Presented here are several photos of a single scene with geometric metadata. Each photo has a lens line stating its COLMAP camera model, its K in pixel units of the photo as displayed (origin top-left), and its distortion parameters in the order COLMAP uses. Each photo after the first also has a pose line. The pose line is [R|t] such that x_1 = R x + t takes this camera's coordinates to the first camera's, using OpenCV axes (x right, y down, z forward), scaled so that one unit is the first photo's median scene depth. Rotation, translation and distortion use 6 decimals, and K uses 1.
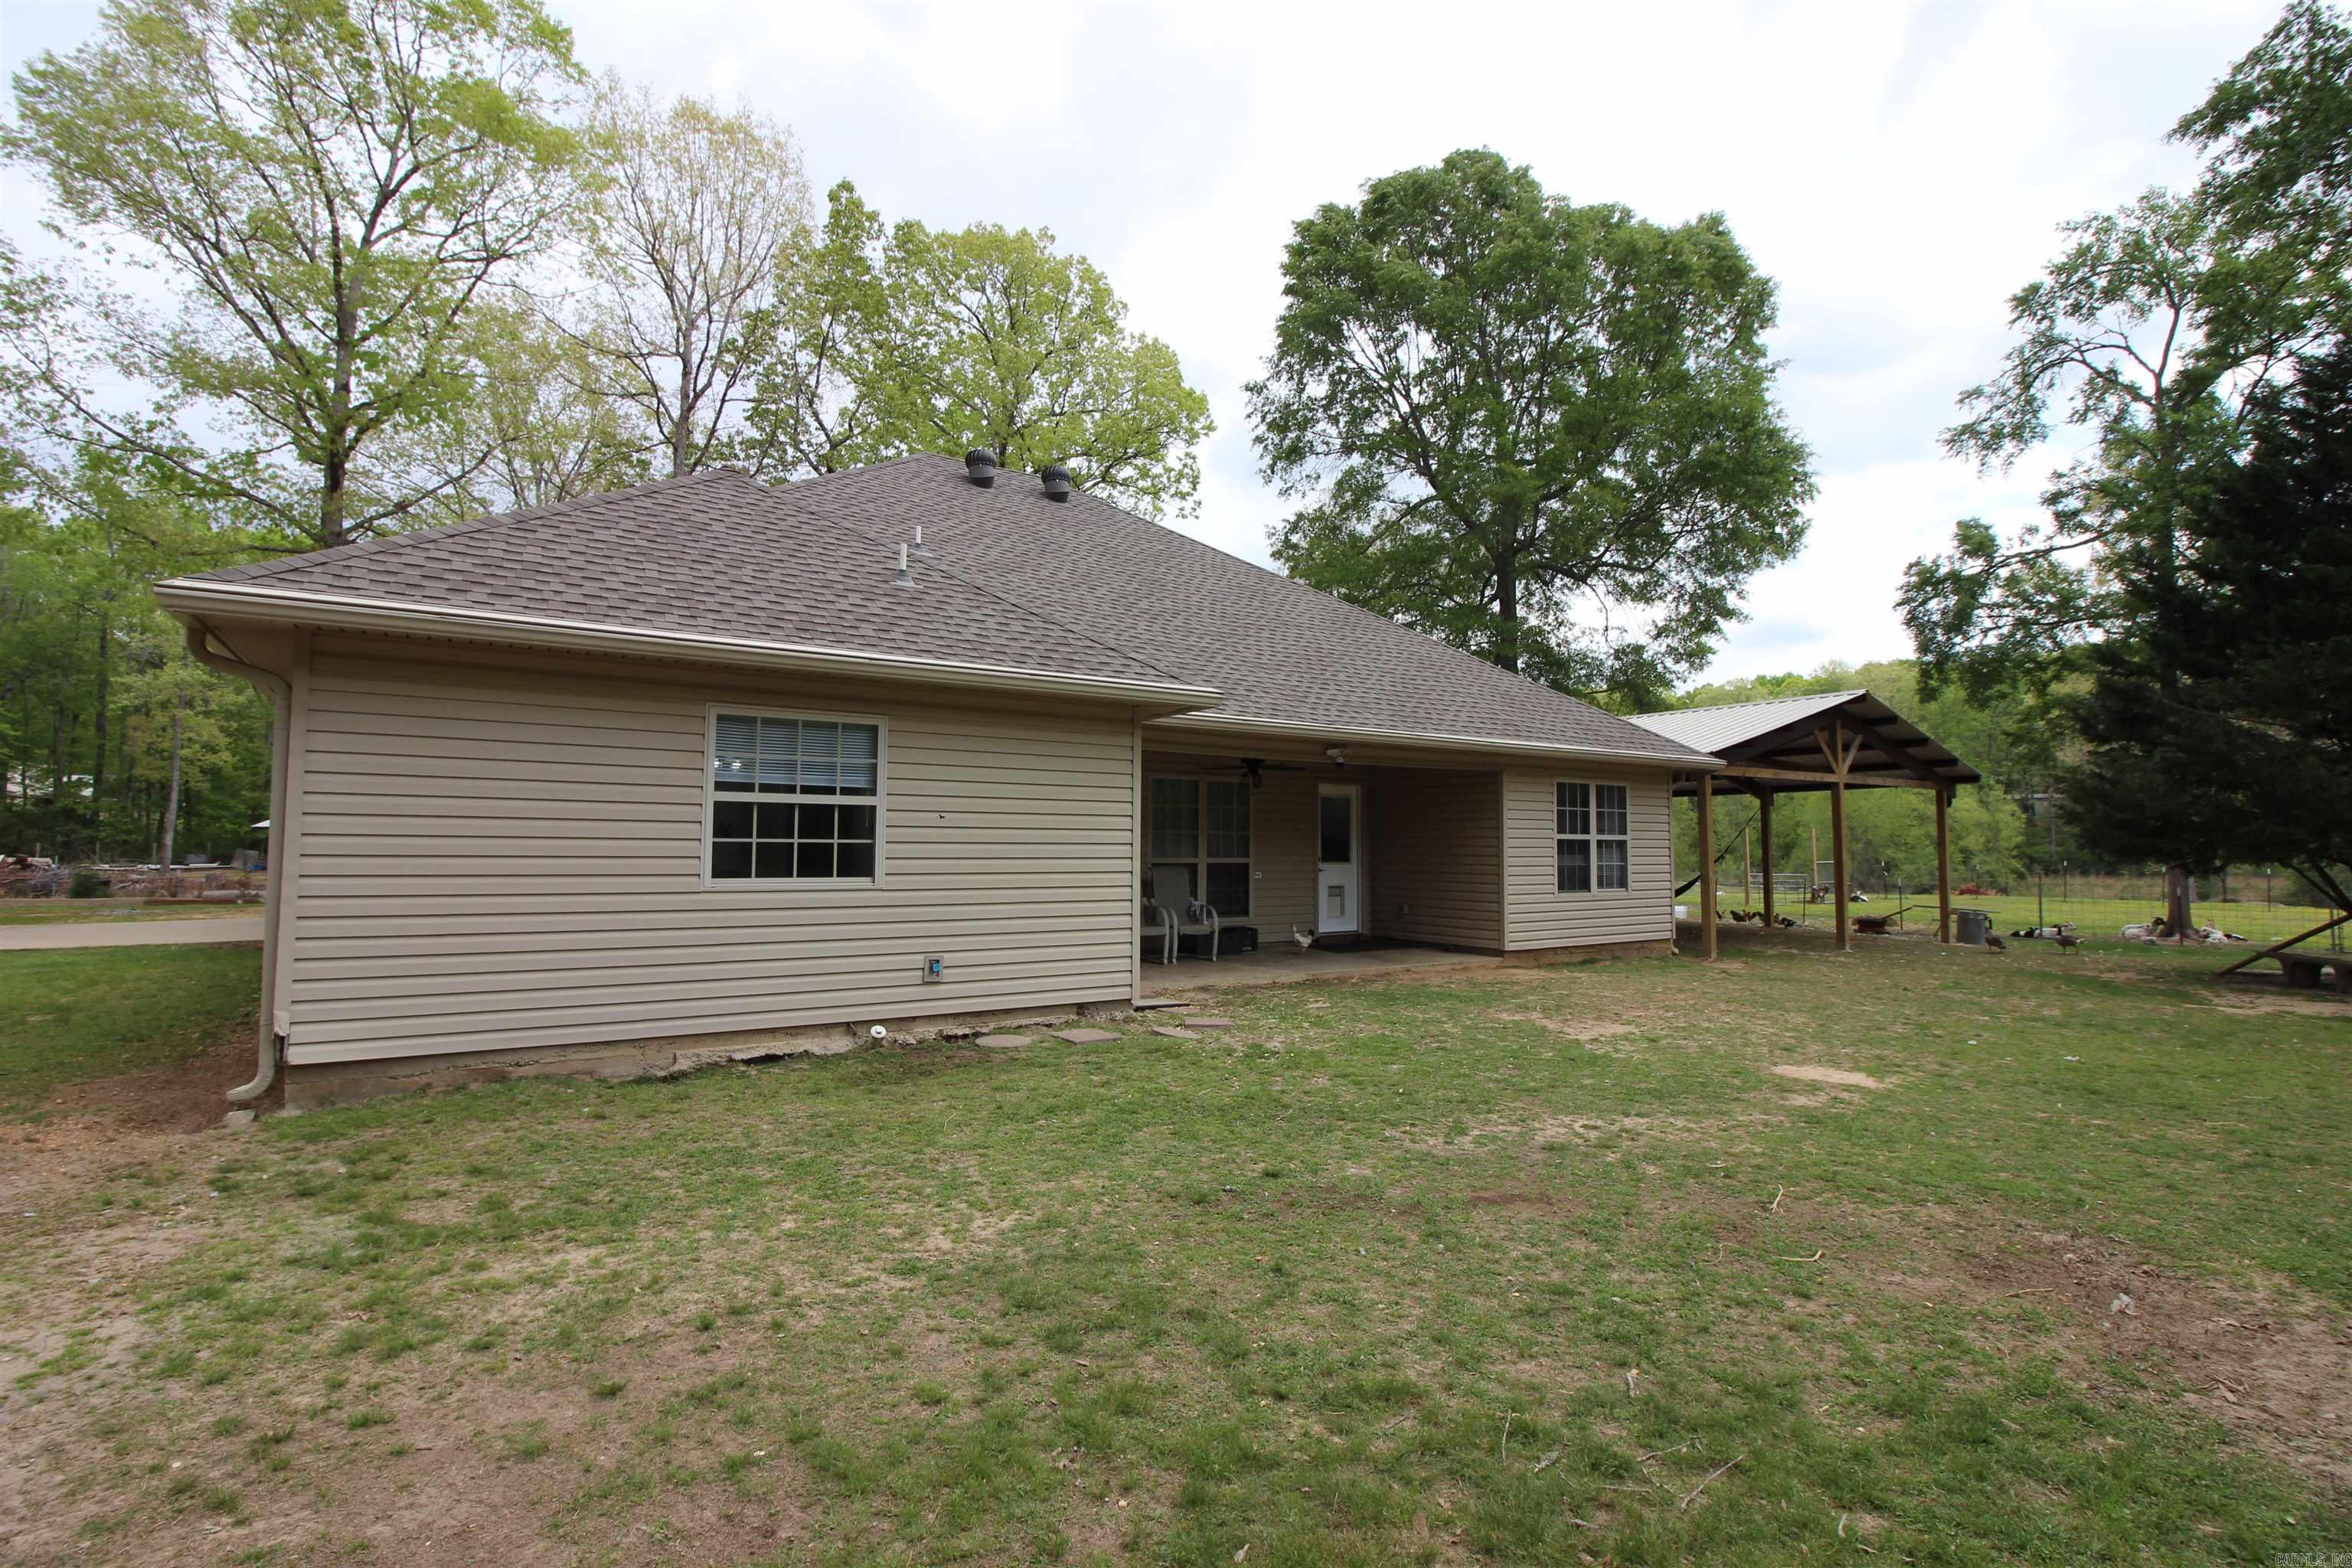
lens RADIAL K [[1069.4, 0, 1170.6], [0, 1069.4, 791.8], [0, 0, 1]] dist [-0.003022, -0.002012]
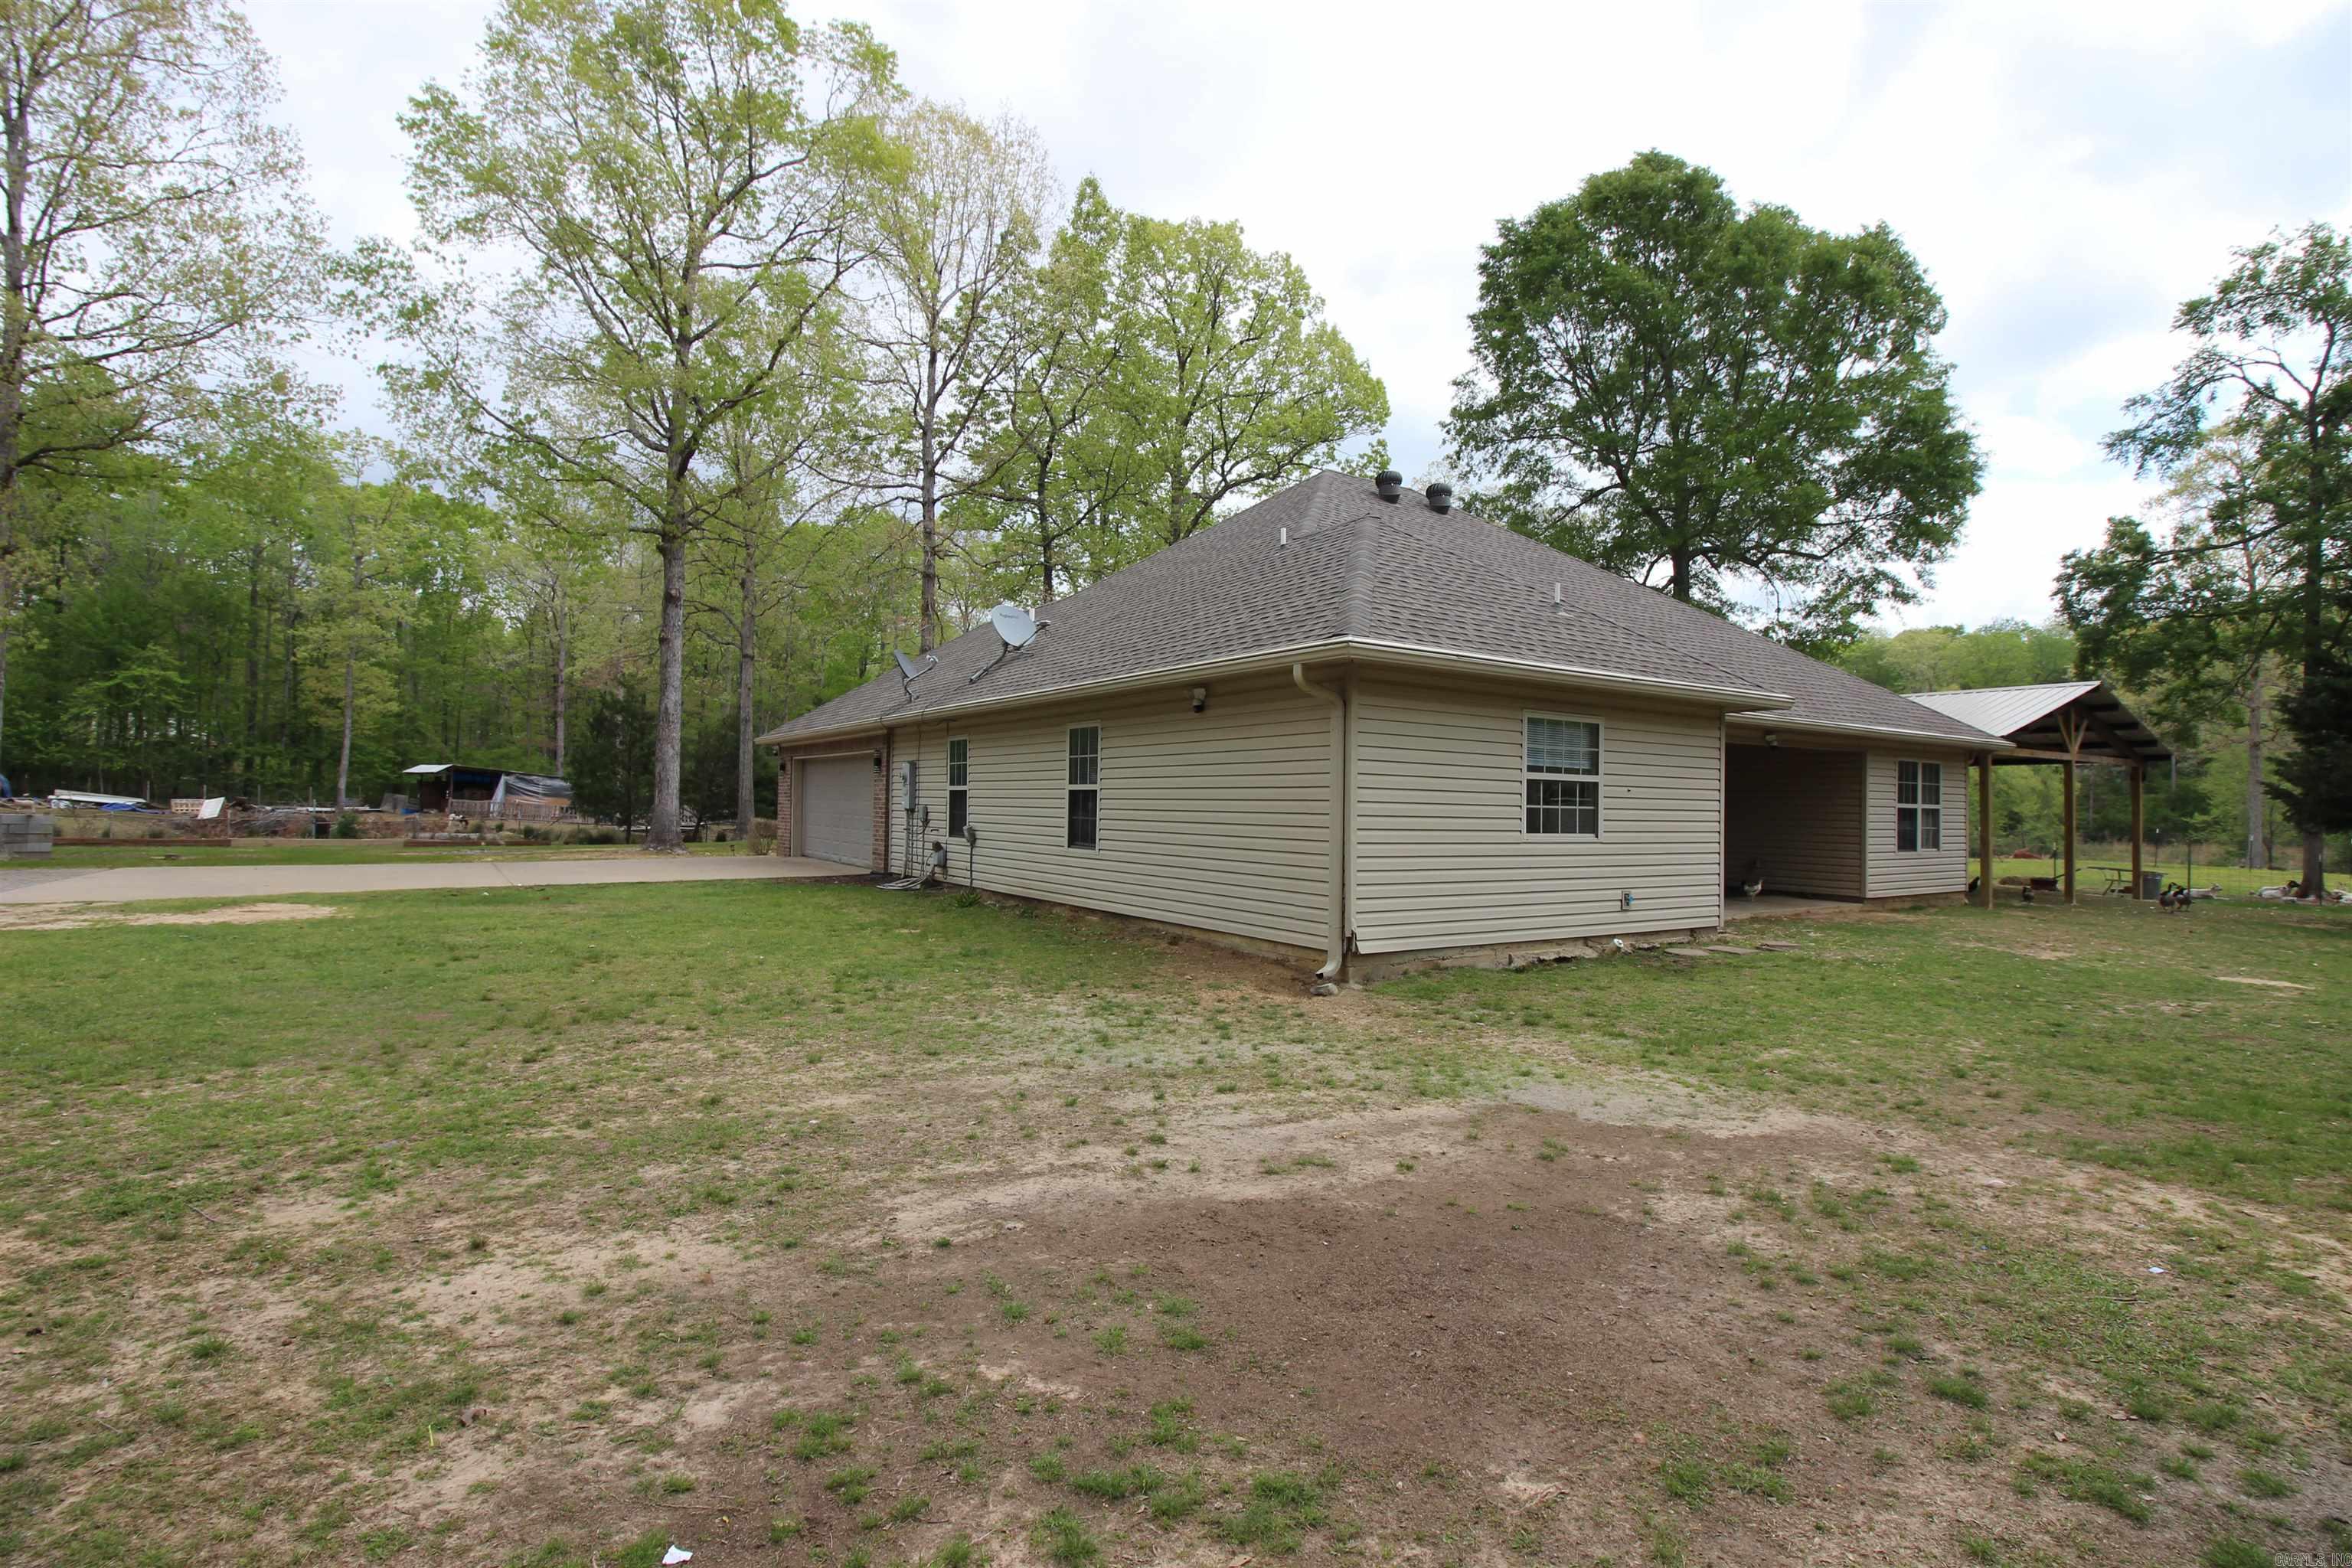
lens RADIAL K [[1069.4, 0, 1190.5], [0, 1069.4, 779.3], [0, 0, 1]] dist [-0.003022, -0.002012]
pose [[0.999907, 0.013221, 0.003299, -0.377796], [-0.013315, 0.999443, 0.030596, -0.012164], [-0.002893, -0.030637, 0.999526, -0.178531]]
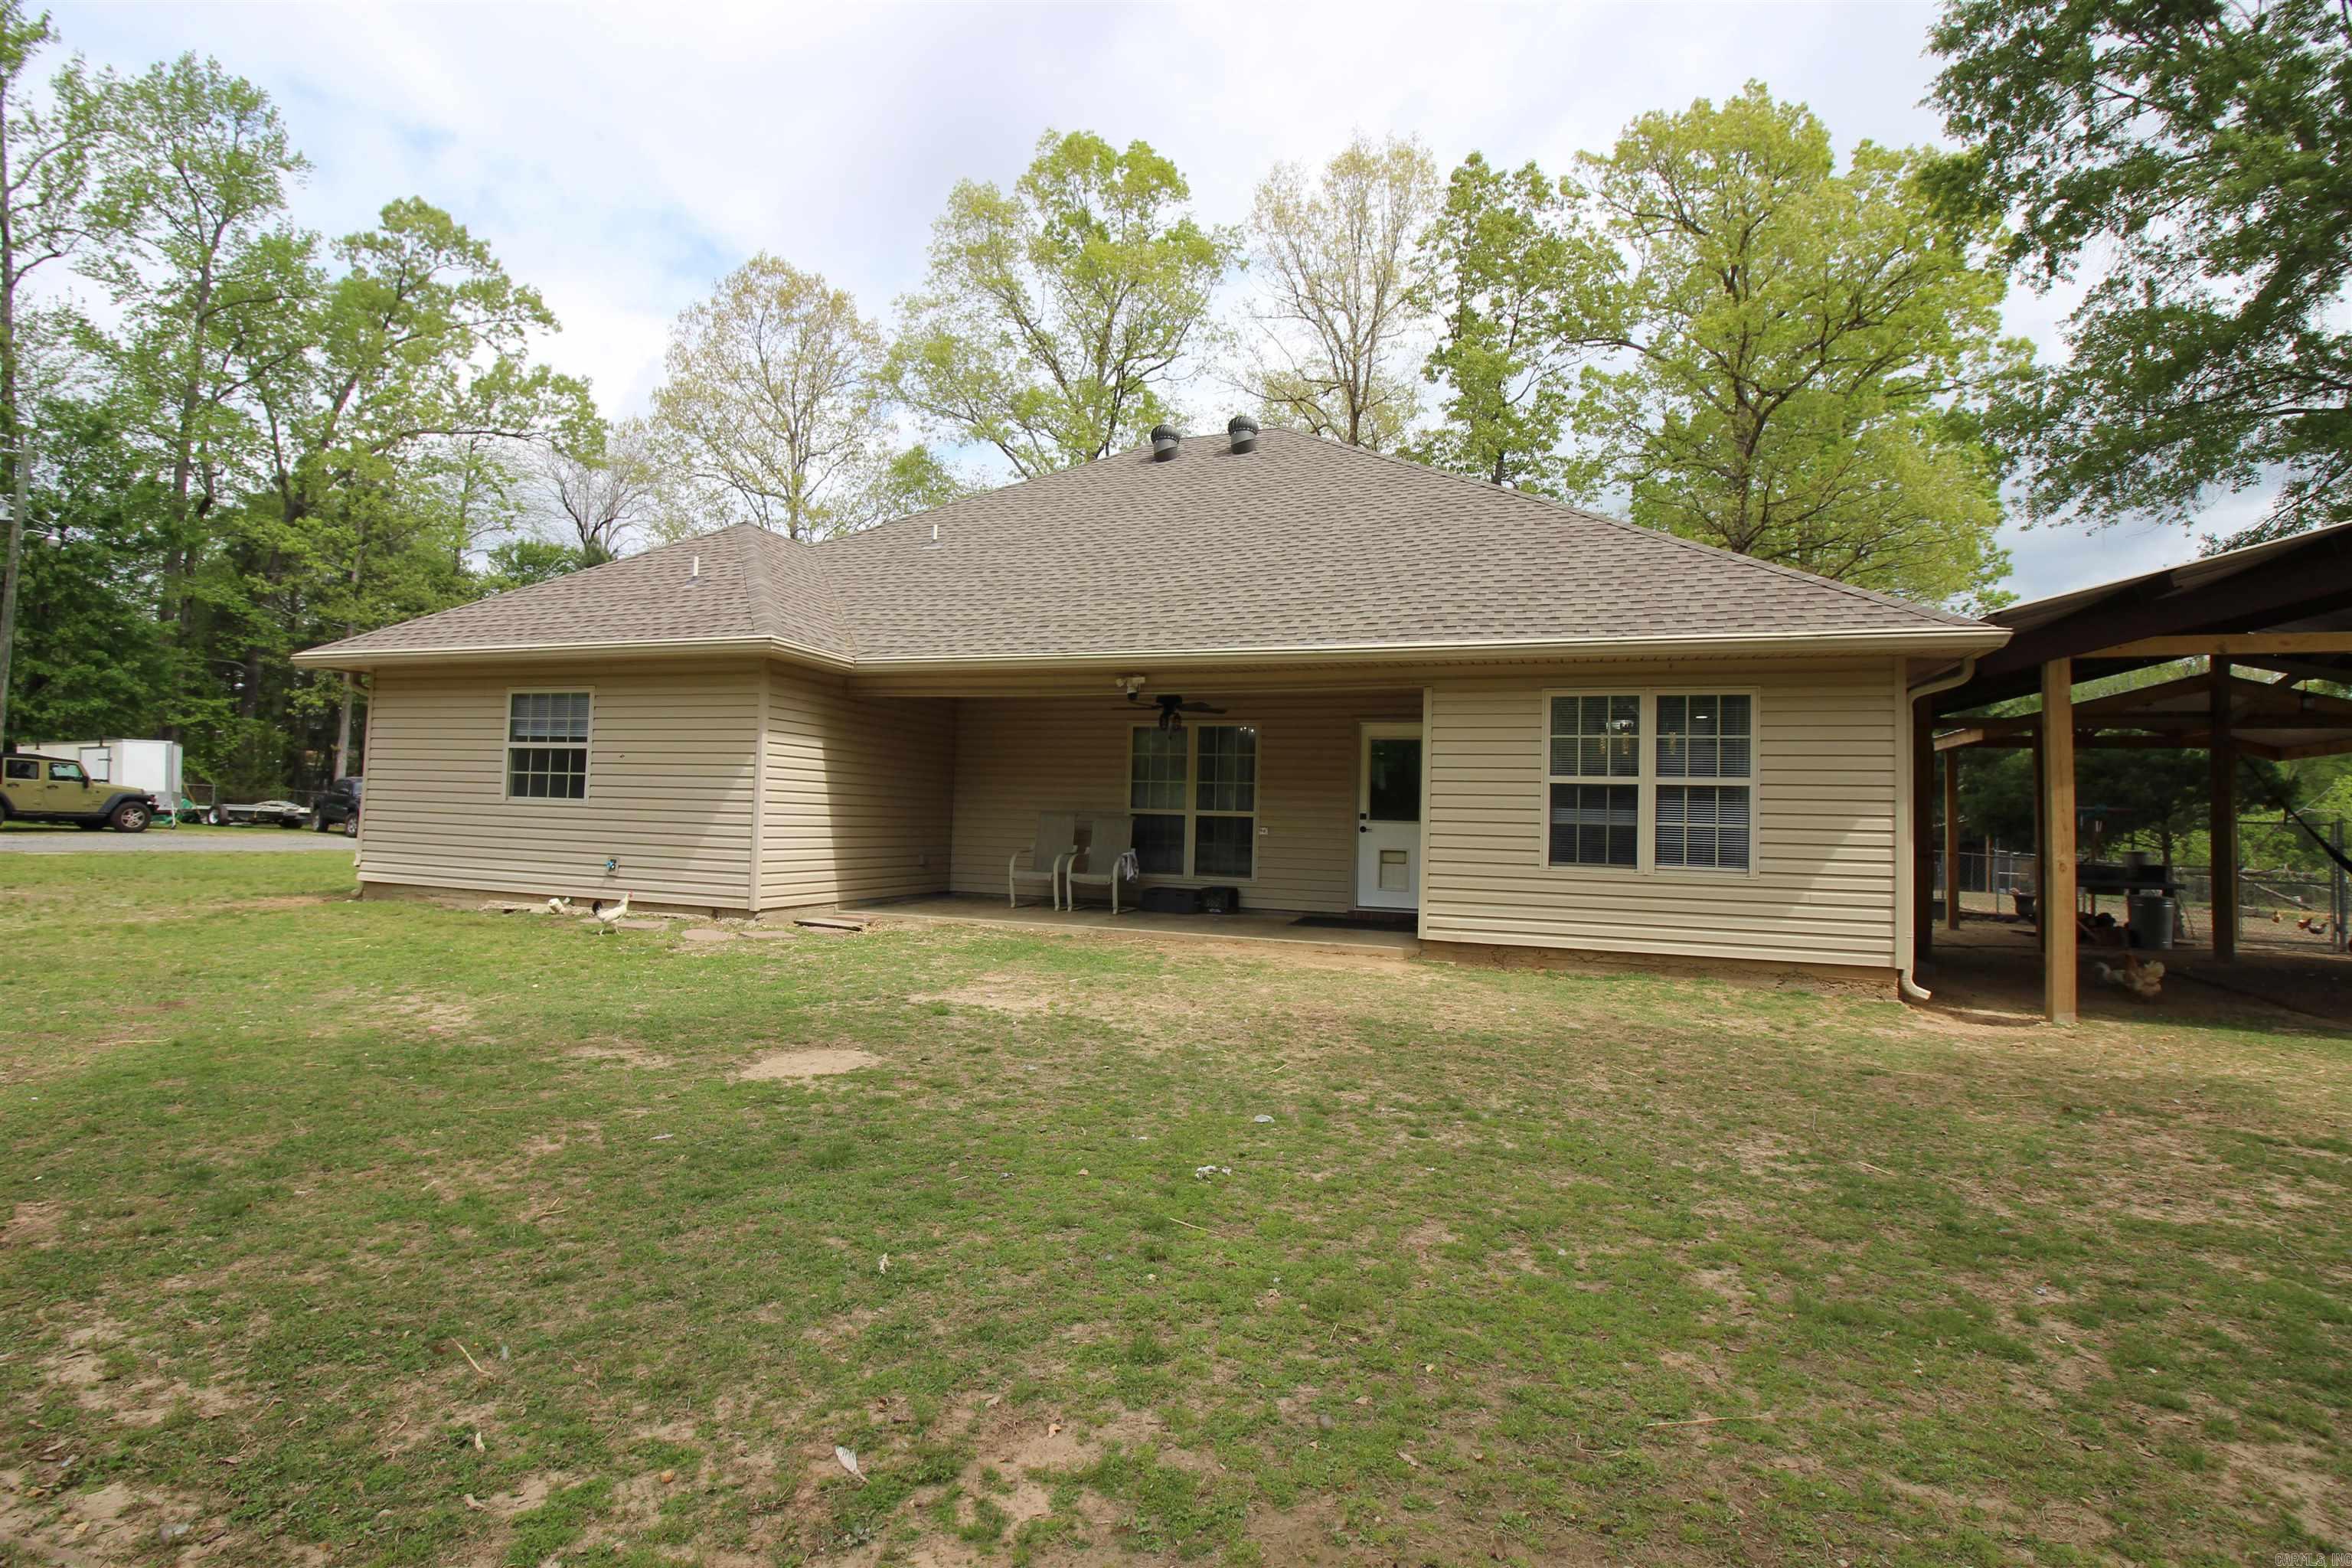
lens RADIAL K [[1069.4, 0, 1177.0], [0, 1069.4, 778.9], [0, 0, 1]] dist [-0.003022, -0.002012]
pose [[0.607320, -0.018735, -0.794237, 0.627087], [0.015735, 0.999809, -0.011552, 0.038507], [0.794302, -0.005481, 0.607499, 0.354367]]
